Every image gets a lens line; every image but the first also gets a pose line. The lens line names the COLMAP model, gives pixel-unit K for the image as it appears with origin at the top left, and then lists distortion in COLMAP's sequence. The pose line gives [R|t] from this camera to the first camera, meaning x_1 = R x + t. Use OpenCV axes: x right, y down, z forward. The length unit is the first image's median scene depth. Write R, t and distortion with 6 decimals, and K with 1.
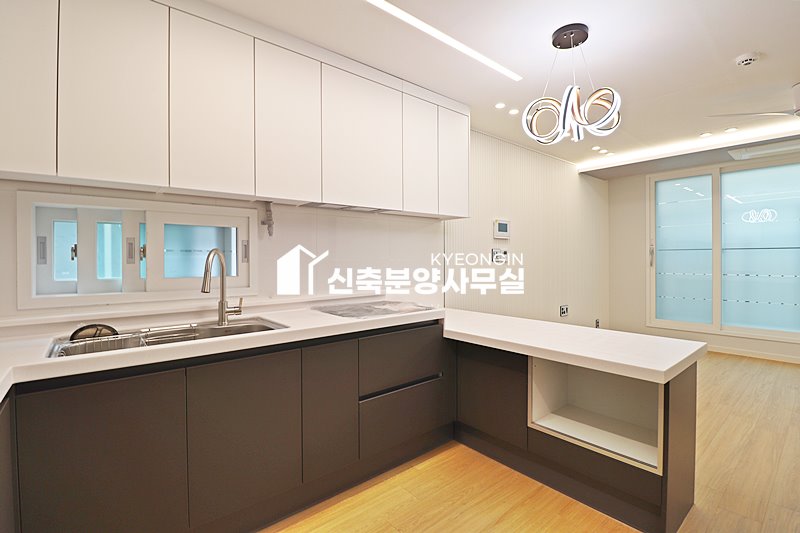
lens RADIAL K [[370.3, 0, 398.9], [0, 370.3, 262.4], [0, 0, 1]] dist [-0.004890, -0.011435]
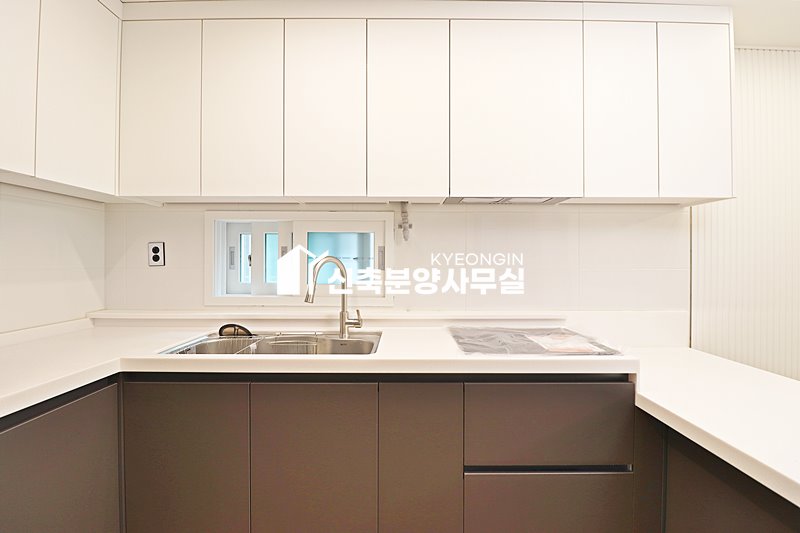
lens RADIAL K [[370.3, 0, 406.0], [0, 370.3, 259.7], [0, 0, 1]] dist [-0.004890, -0.011435]
pose [[0.763429, 0.004829, -0.645874, 0.223723], [-0.013349, 0.999876, -0.008303, -0.018884], [0.645754, 0.014961, 0.763399, 0.331147]]
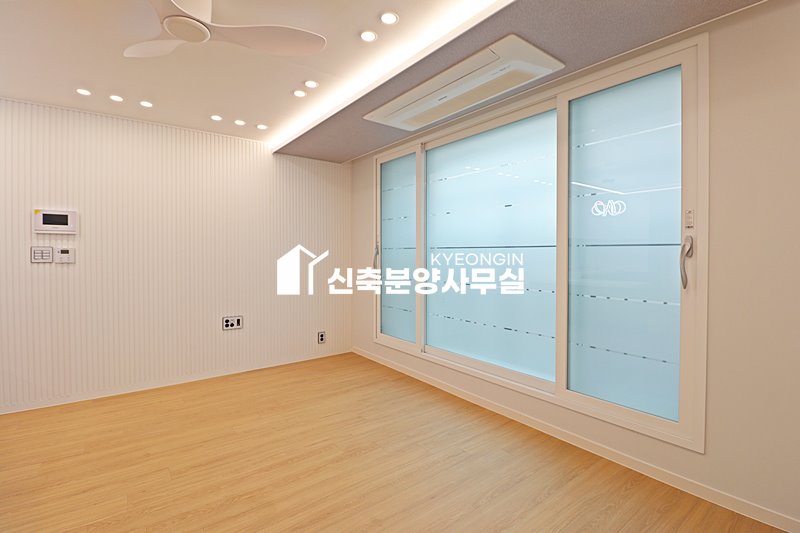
lens RADIAL K [[370.3, 0, 399.8], [0, 370.3, 259.7], [0, 0, 1]] dist [-0.004890, -0.011435]
pose [[0.999150, 0.010292, -0.039906, 1.795829], [-0.010089, 0.999935, 0.005286, -0.033619], [0.039957, -0.004879, 0.999189, 0.434777]]
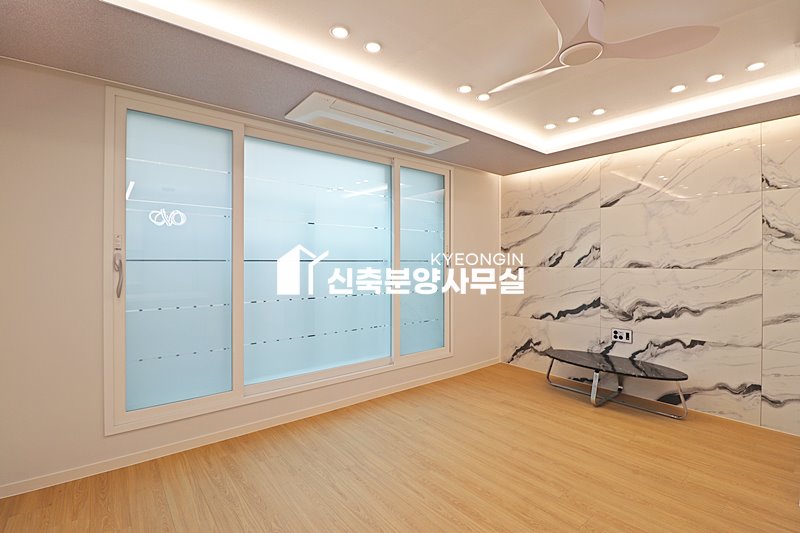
lens RADIAL K [[370.3, 0, 406.1], [0, 370.3, 260.9], [0, 0, 1]] dist [-0.004890, -0.011435]
pose [[0.005222, 0.011269, 0.999923, 0.574572], [0.013383, 0.999846, -0.011338, -0.055150], [-0.999897, 0.013441, 0.005071, 1.517893]]
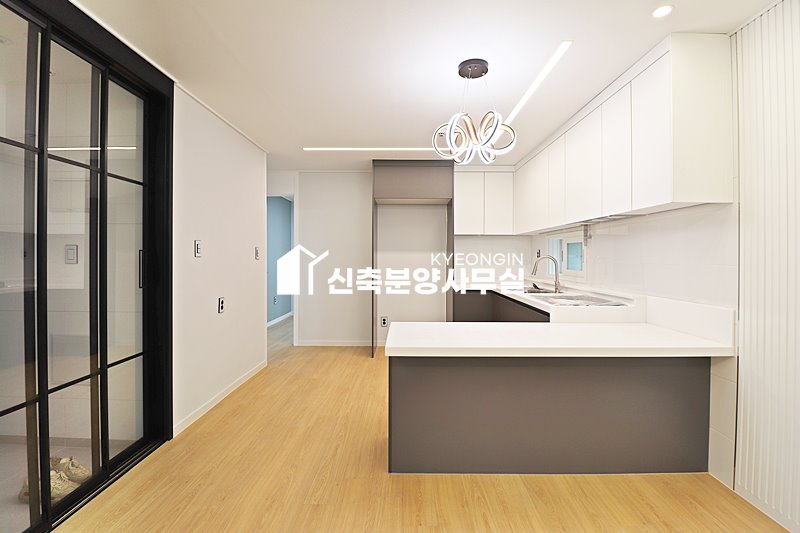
lens RADIAL K [[370.3, 0, 405.4], [0, 370.3, 259.4], [0, 0, 1]] dist [-0.004890, -0.011435]
pose [[-0.643669, 0.010974, -0.765225, 1.348564], [-0.008027, 0.999745, 0.021090, -0.041759], [0.765262, 0.019717, -0.643417, 1.436948]]
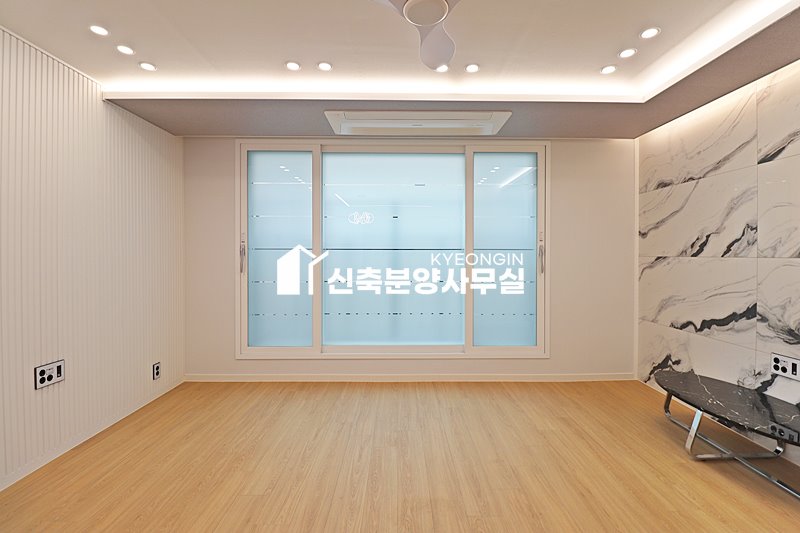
lens RADIAL K [[370.3, 0, 404.2], [0, 370.3, 255.0], [0, 0, 1]] dist [-0.004890, -0.011435]
pose [[0.629976, 0.007953, 0.776574, 0.784430], [0.003011, 0.999915, -0.012683, -0.028043], [-0.776609, 0.010329, 0.629898, 0.759759]]
